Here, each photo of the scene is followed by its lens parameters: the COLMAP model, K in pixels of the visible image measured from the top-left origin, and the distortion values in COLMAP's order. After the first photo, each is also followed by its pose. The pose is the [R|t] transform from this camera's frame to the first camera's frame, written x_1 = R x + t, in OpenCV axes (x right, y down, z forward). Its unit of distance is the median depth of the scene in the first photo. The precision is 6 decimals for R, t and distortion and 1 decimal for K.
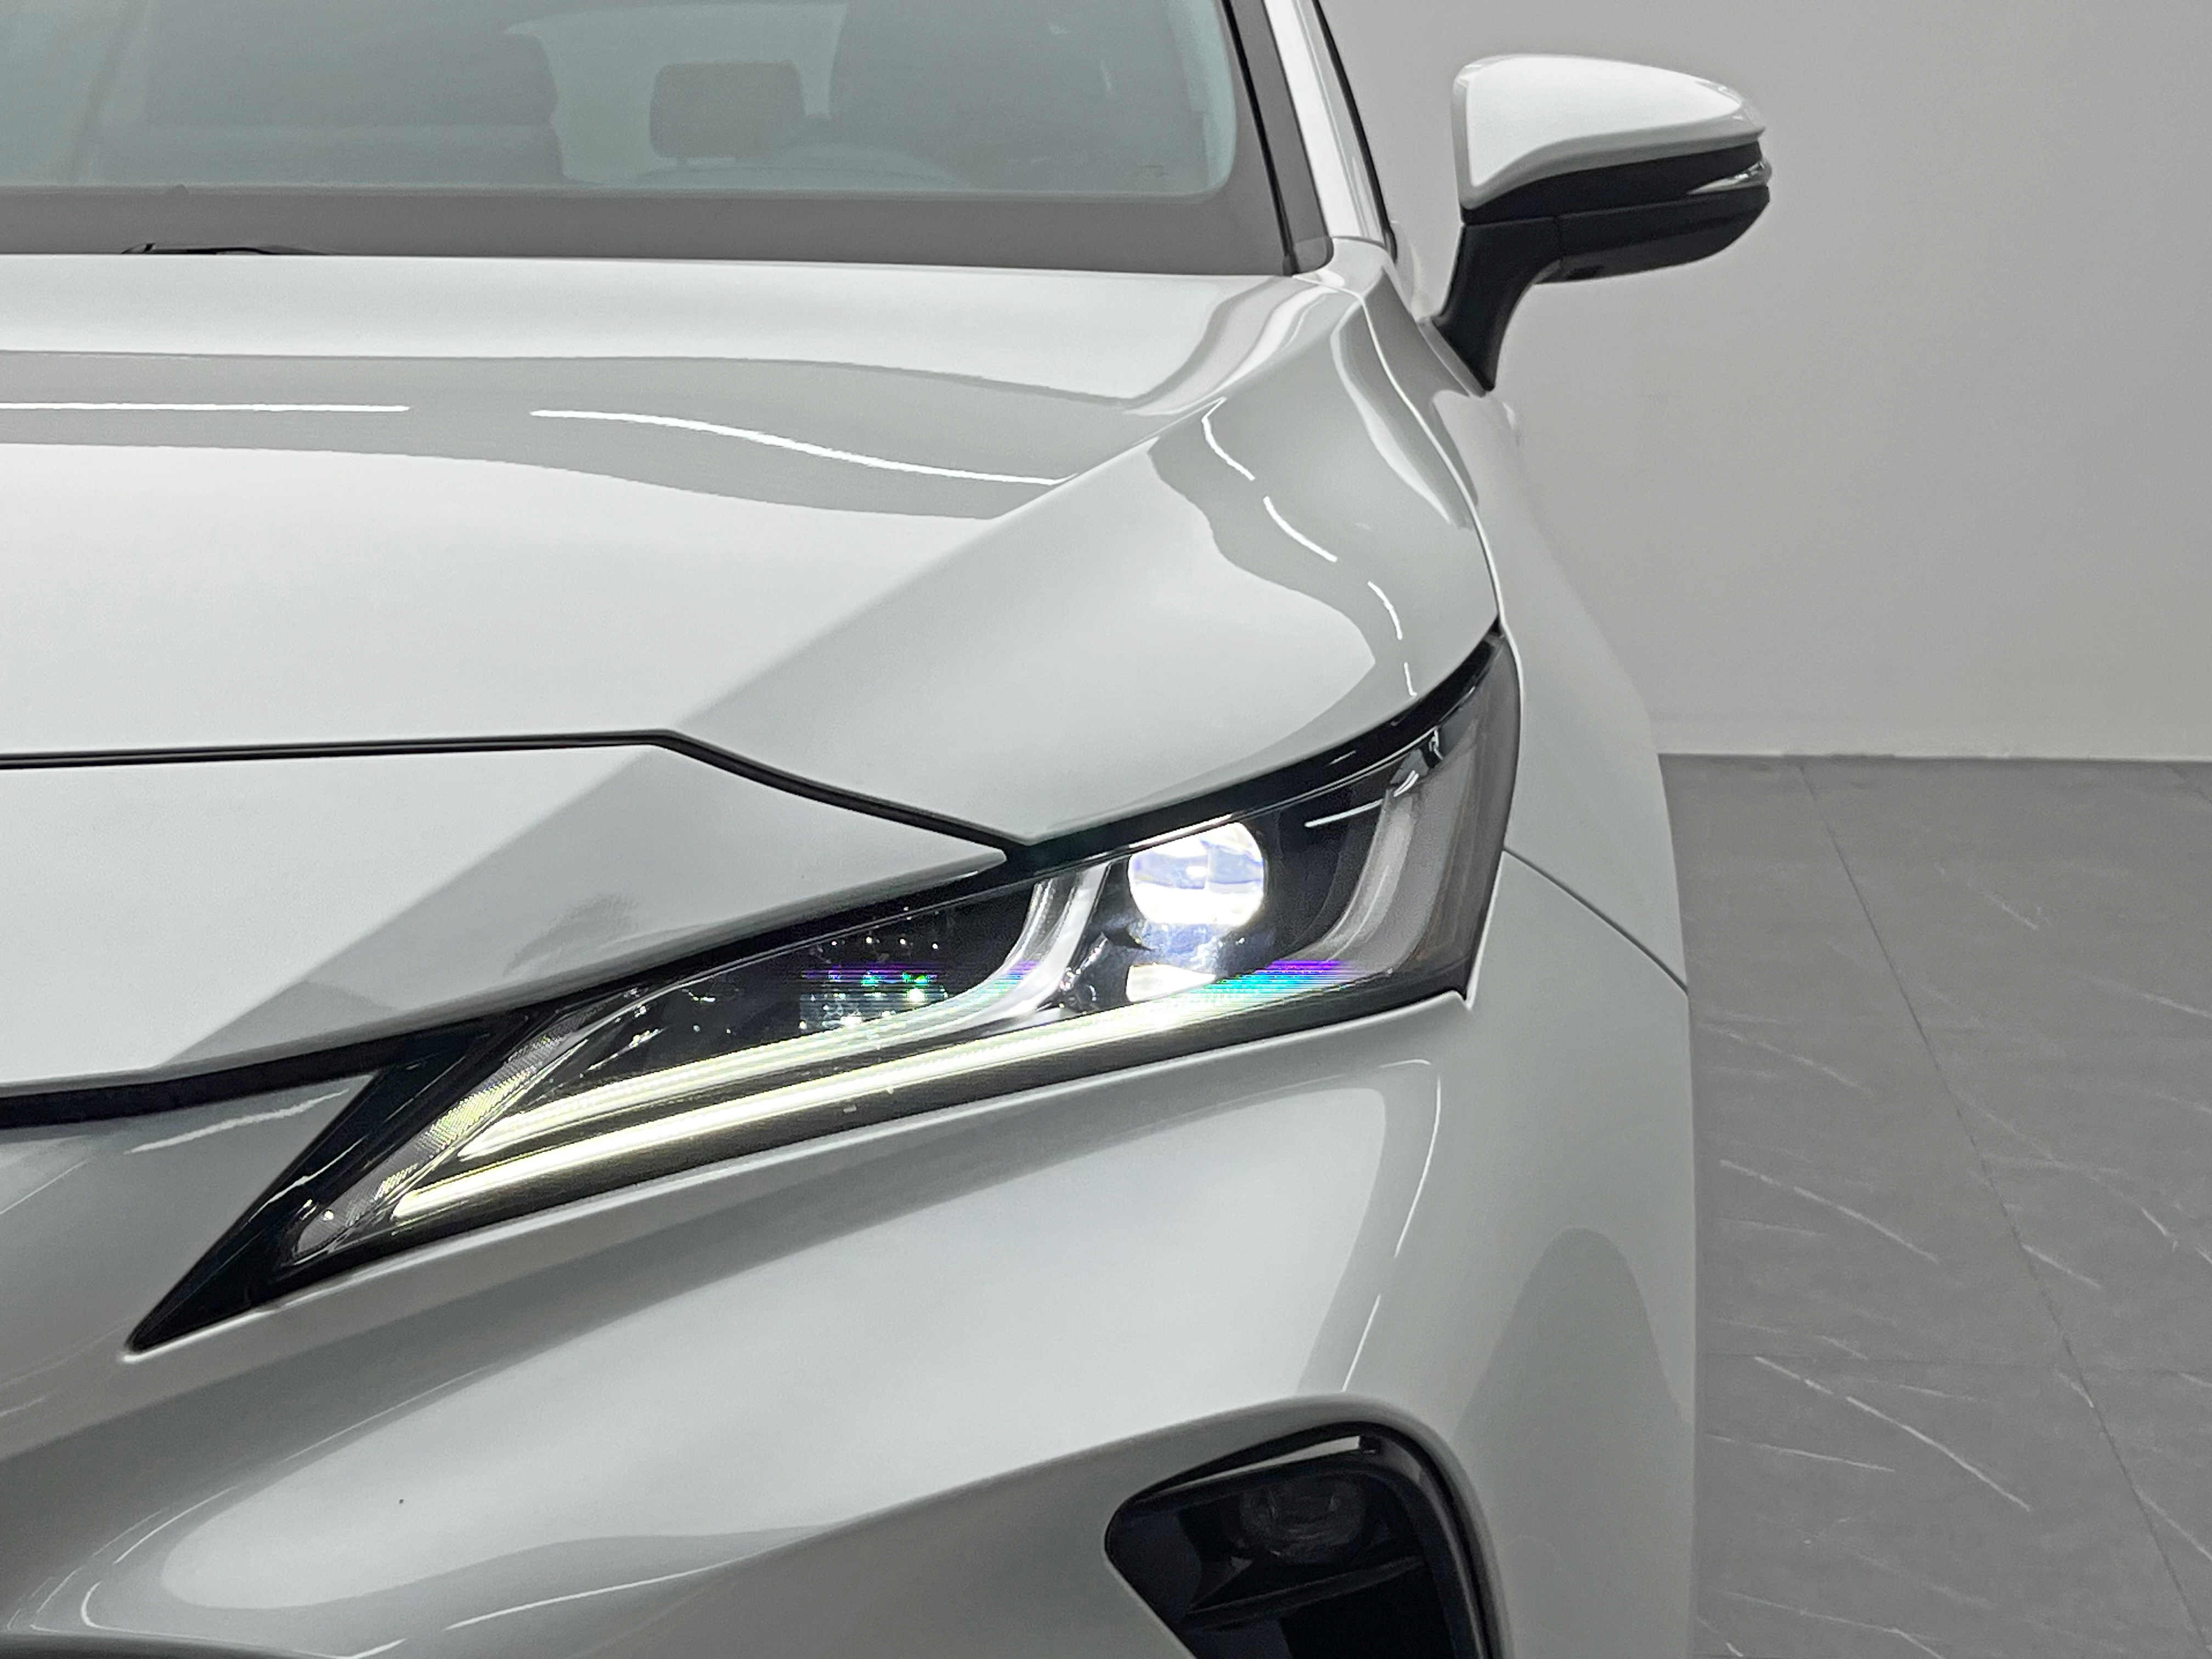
lens RADIAL K [[3877.3, 0, 1106.0], [0, 3877.3, 829.5], [0, 0, 1]] dist [0.009728, -0.061106]
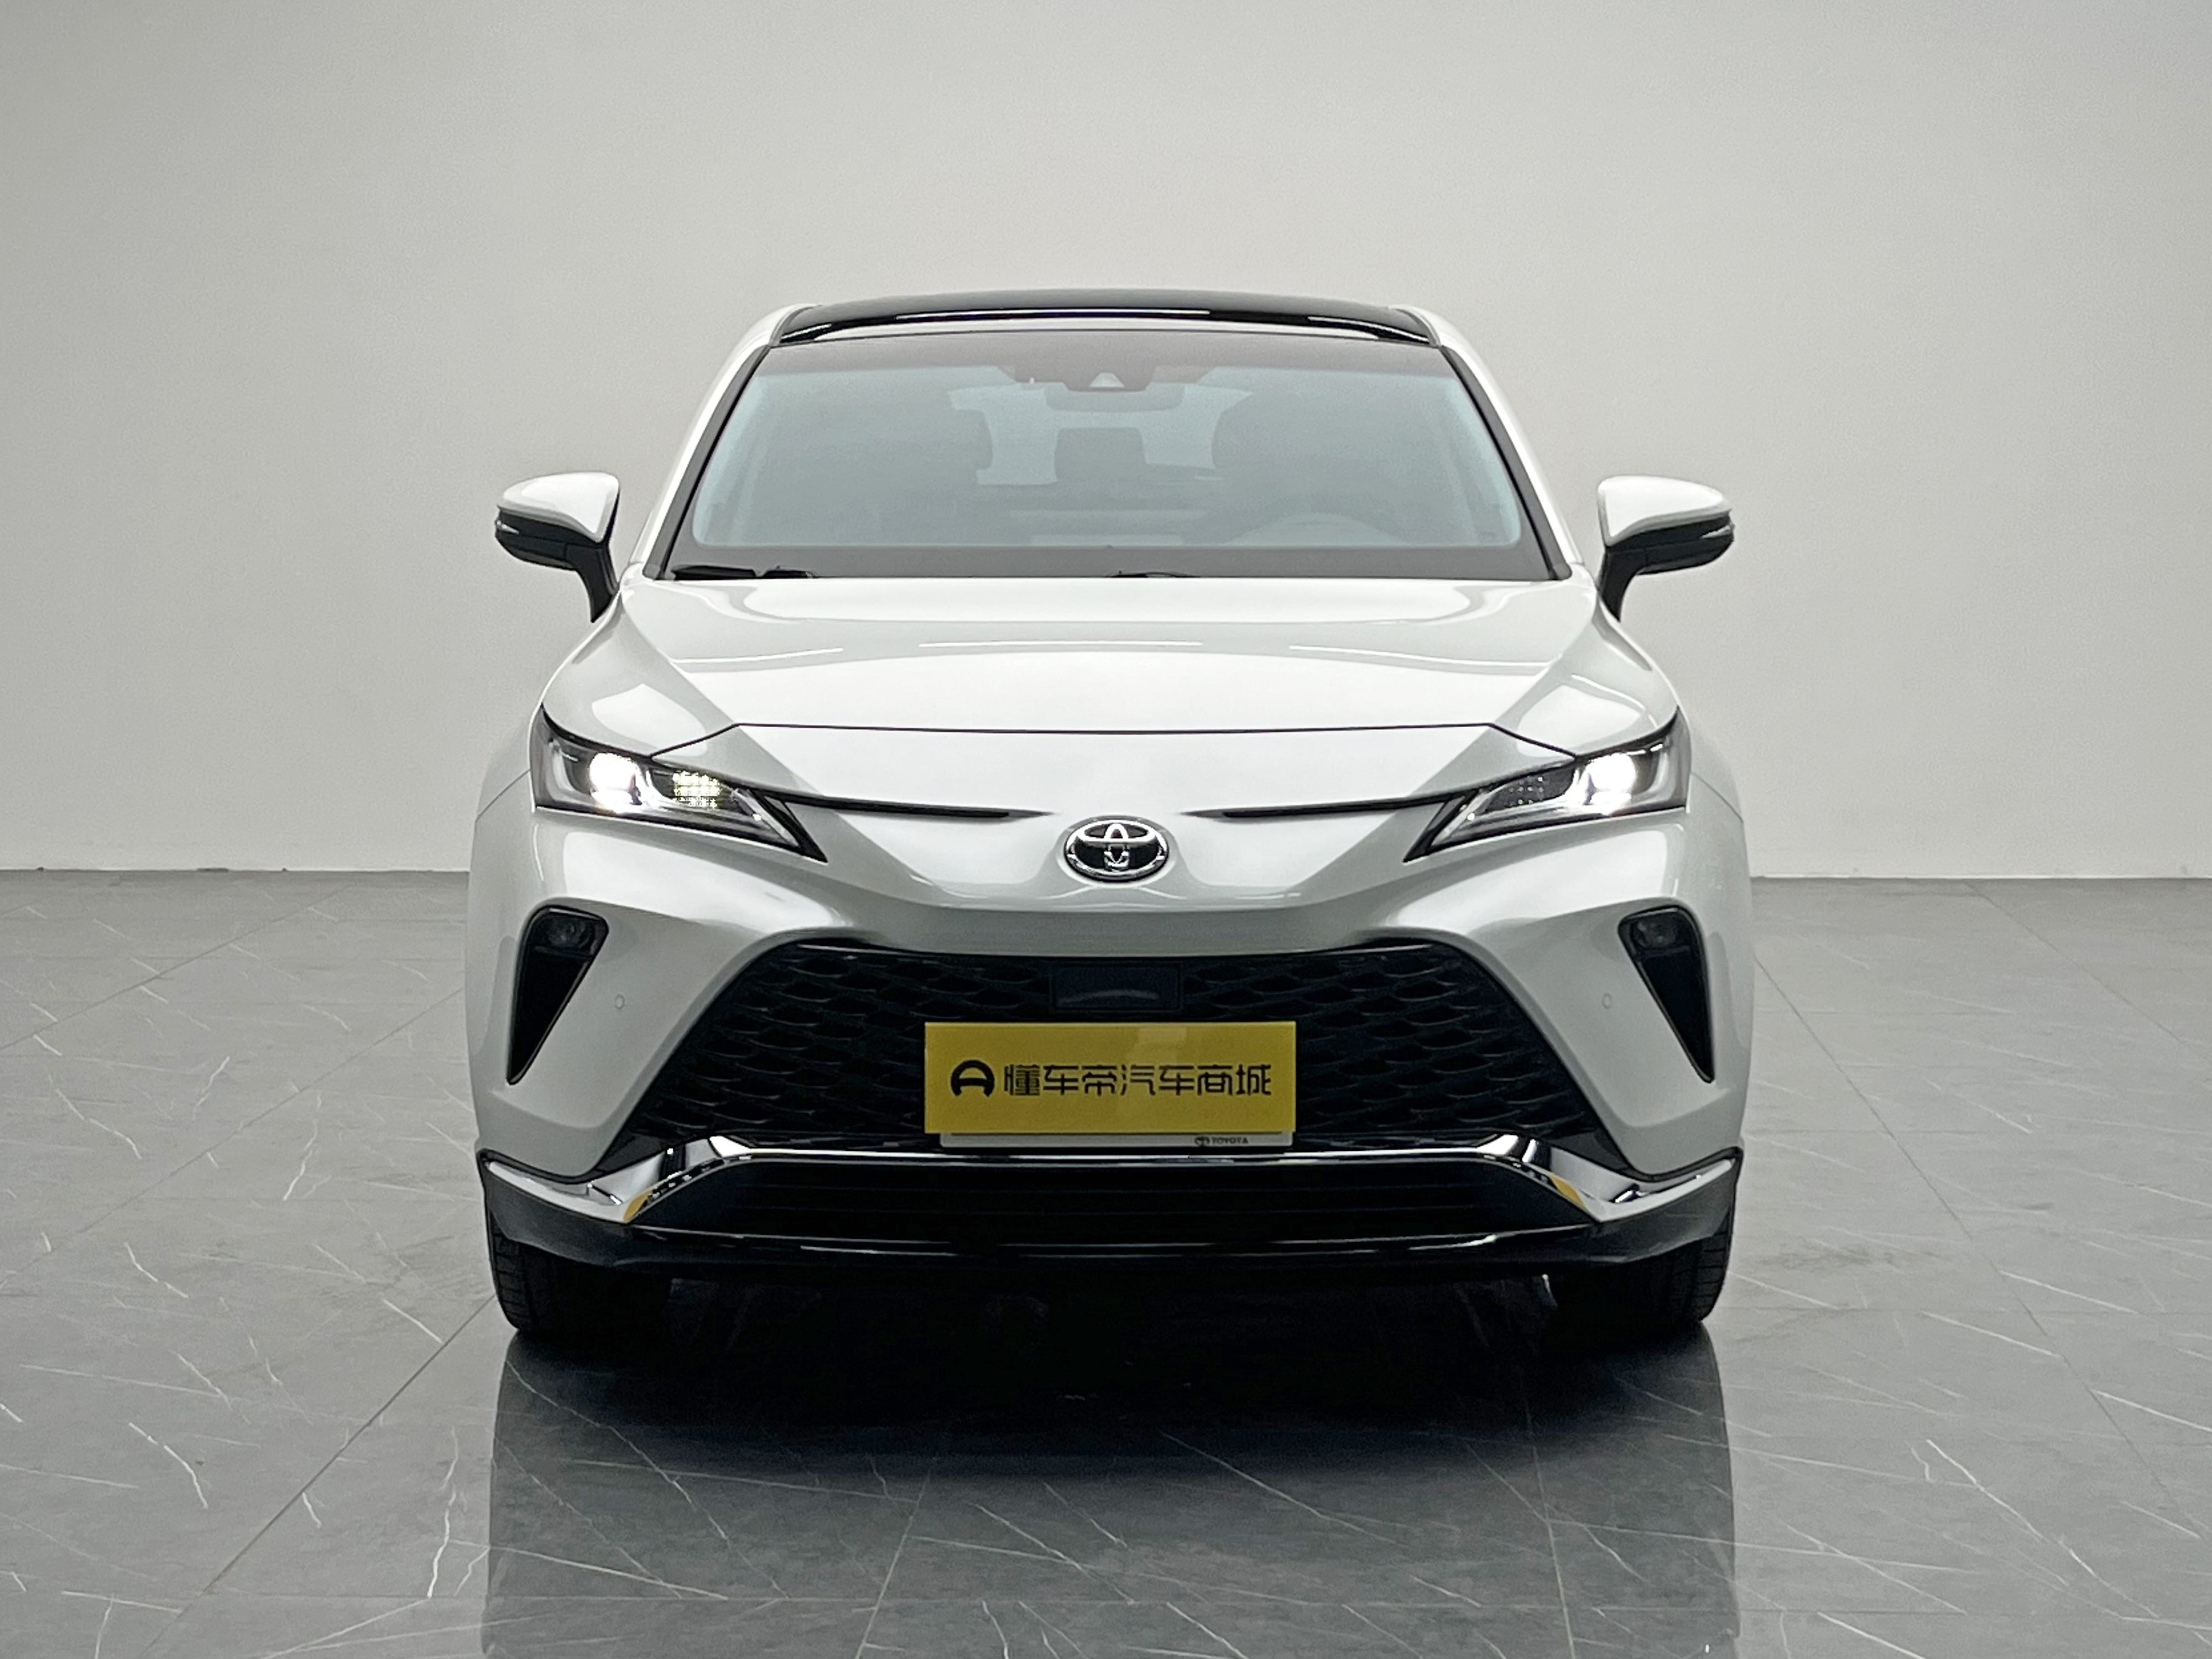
lens RADIAL K [[3877.3, 0, 1106.0], [0, 3877.3, 829.5], [0, 0, 1]] dist [0.009728, -0.061106]
pose [[0.999155, -0.011186, 0.039537, -0.550783], [0.013361, 0.998387, -0.055181, 0.242500], [-0.038856, 0.055662, 0.997693, -2.370100]]
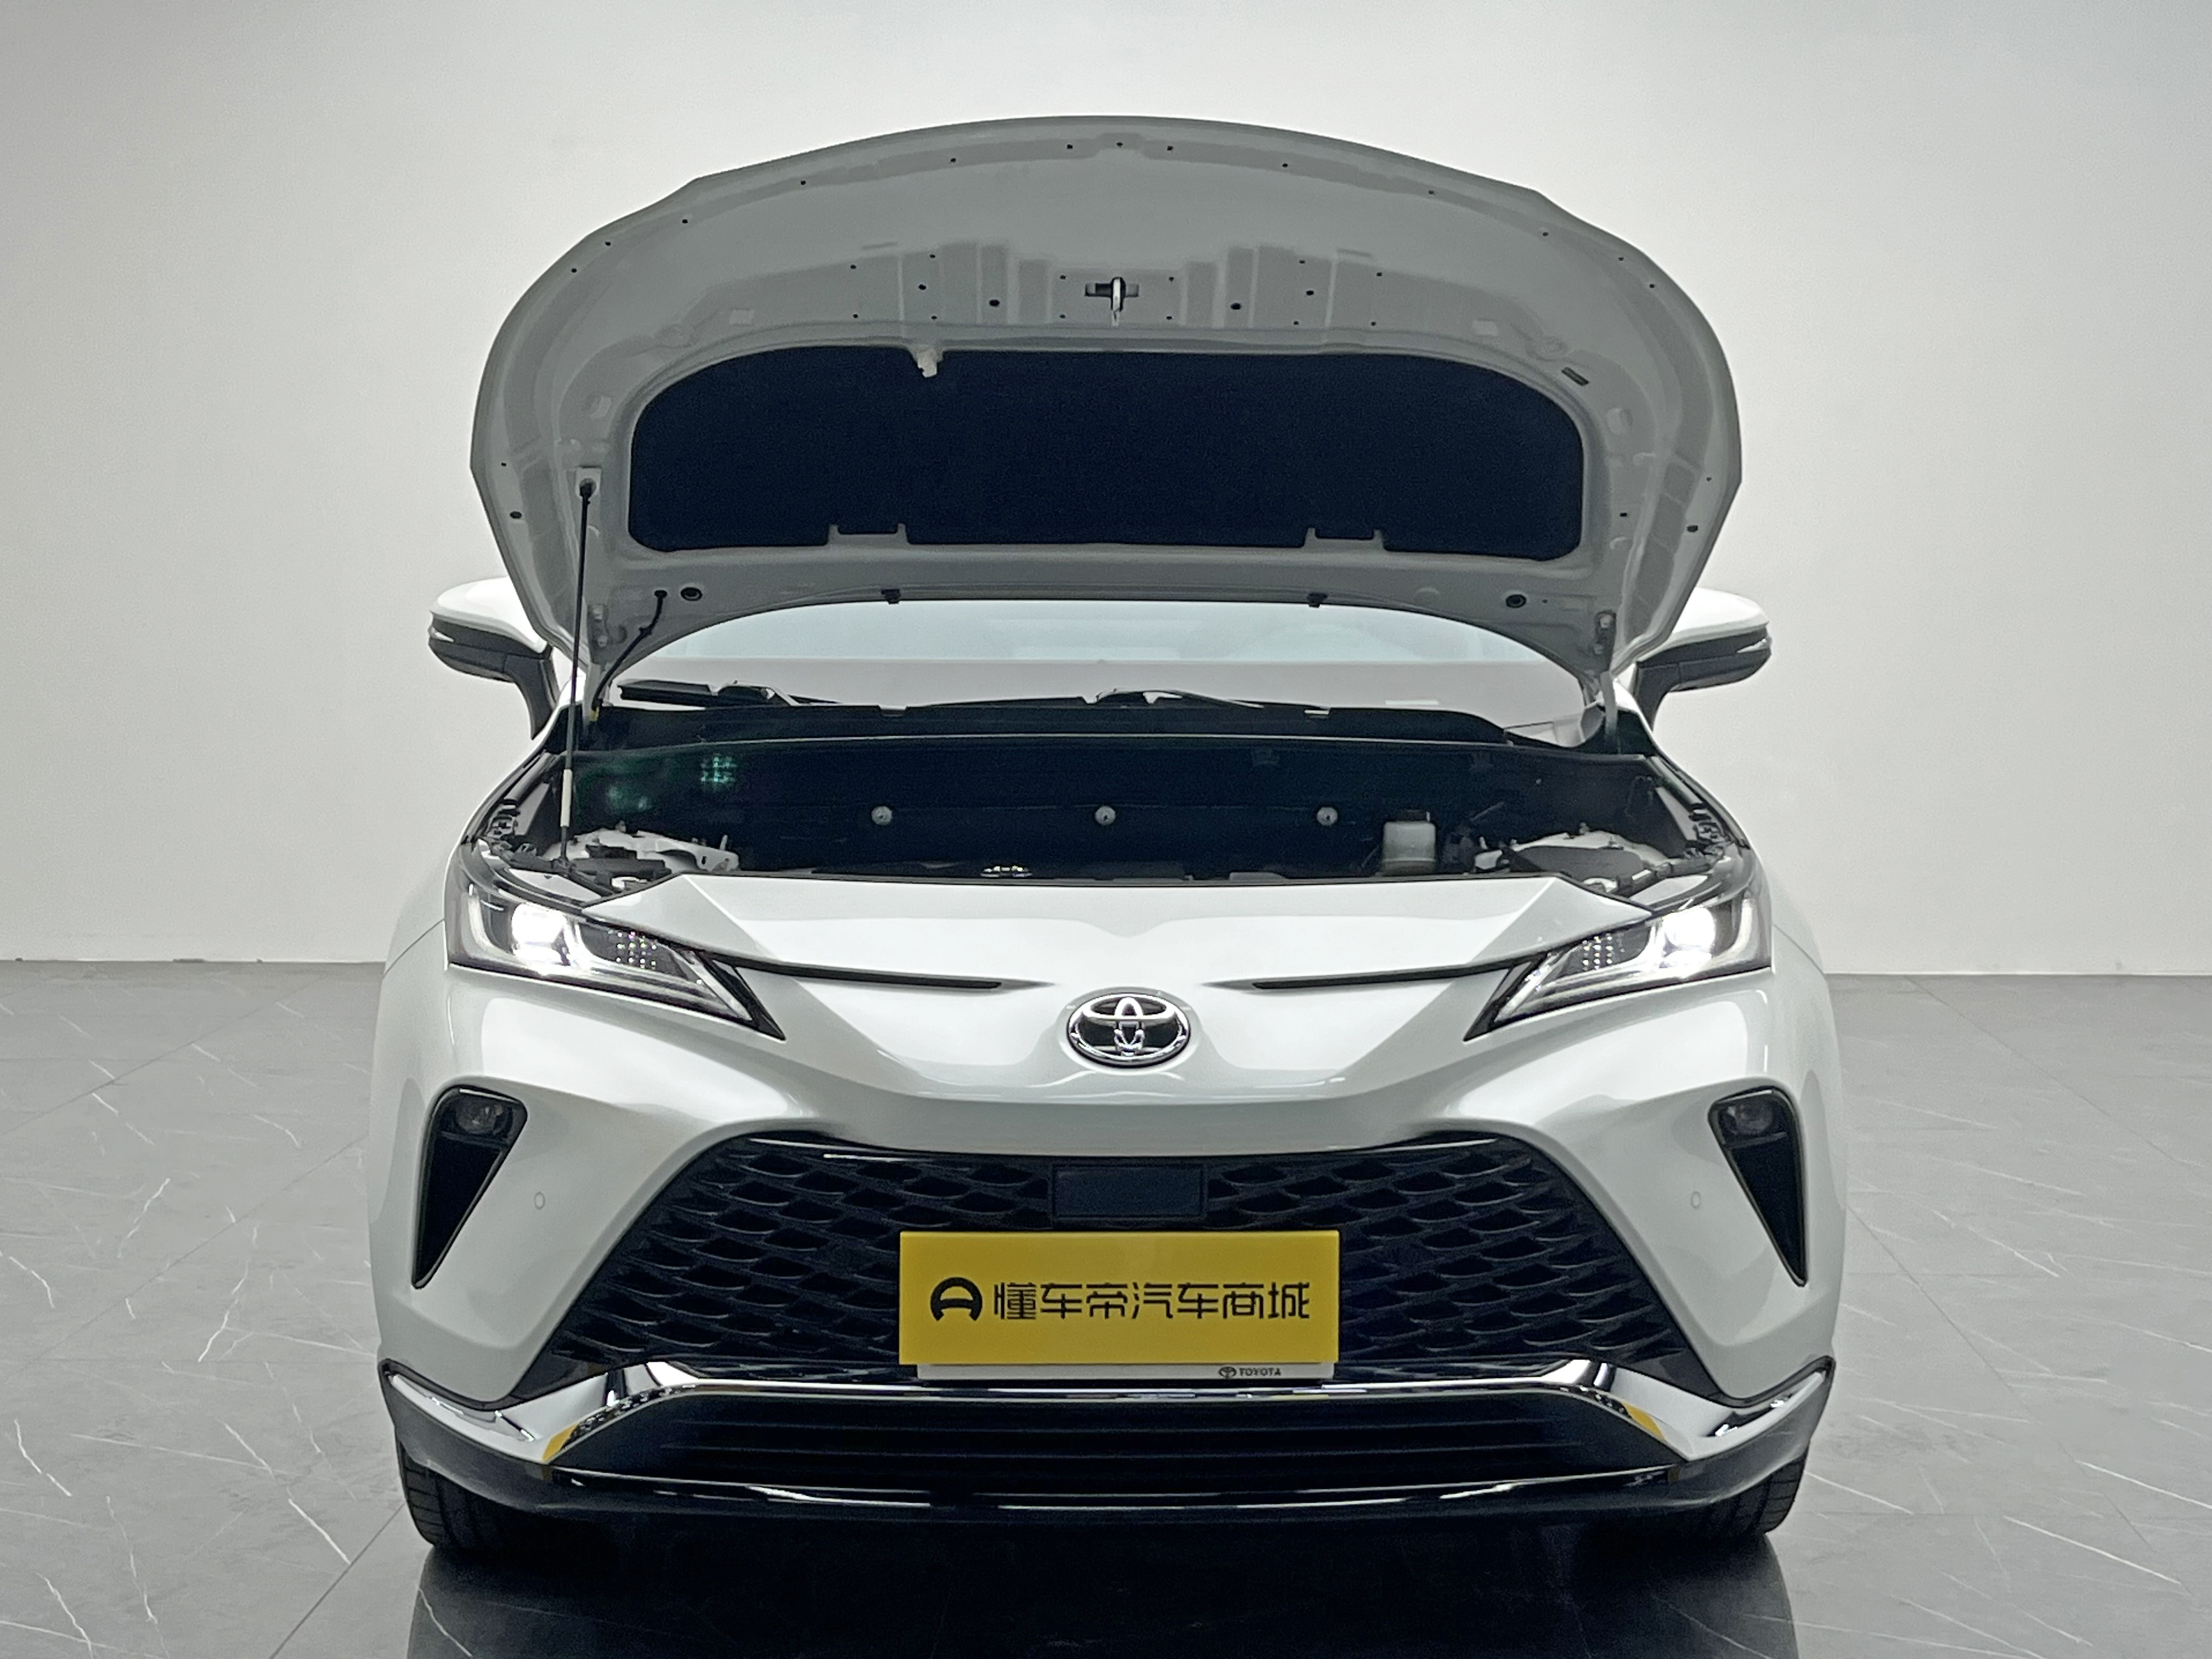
lens RADIAL K [[3499.0, 0, 1106.0], [0, 3499.0, 829.5], [0, 0, 1]] dist [0.004370, -0.052154]
pose [[0.998462, -0.006046, 0.055115, -0.564240], [0.010086, 0.997258, -0.073318, 0.128530], [-0.054520, 0.073761, 0.995785, -1.648731]]
